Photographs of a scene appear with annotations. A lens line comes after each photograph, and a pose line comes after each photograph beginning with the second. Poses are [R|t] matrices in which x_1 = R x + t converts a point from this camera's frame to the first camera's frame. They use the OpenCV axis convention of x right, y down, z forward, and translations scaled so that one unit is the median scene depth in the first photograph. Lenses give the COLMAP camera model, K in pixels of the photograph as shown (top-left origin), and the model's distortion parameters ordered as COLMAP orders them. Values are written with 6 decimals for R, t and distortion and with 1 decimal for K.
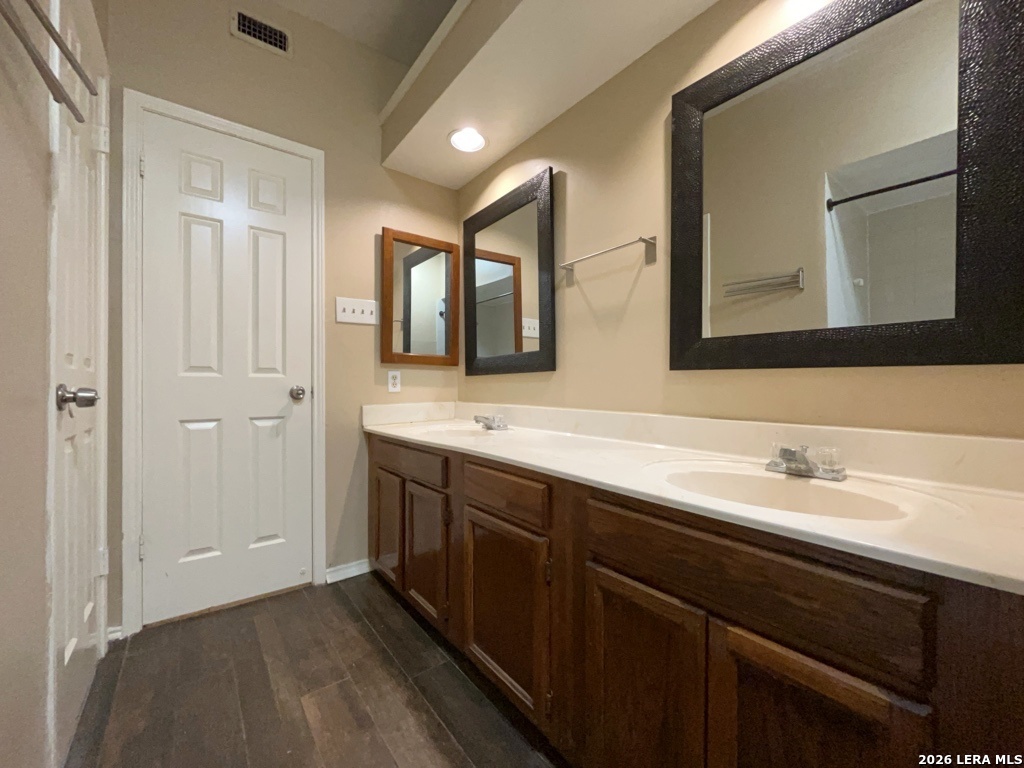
lens RADIAL K [[413.3, 0, 514.7], [0, 413.3, 384.9], [0, 0, 1]] dist [-0.002802, -0.000222]
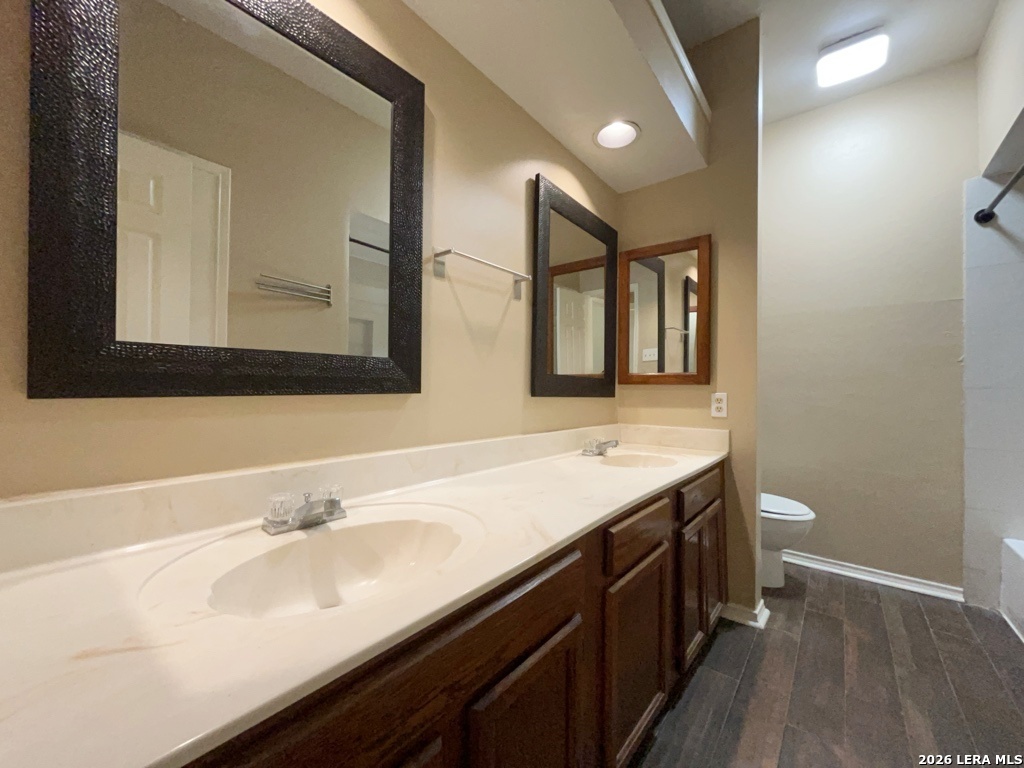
lens RADIAL K [[412.6, 0, 513.0], [0, 412.6, 402.7], [0, 0, 1]] dist [-0.001132, -0.000074]
pose [[-0.232417, -0.003660, 0.972609, -0.665409], [0.007482, 0.999957, 0.005551, -0.023000], [-0.972588, 0.008567, -0.232379, 1.147623]]
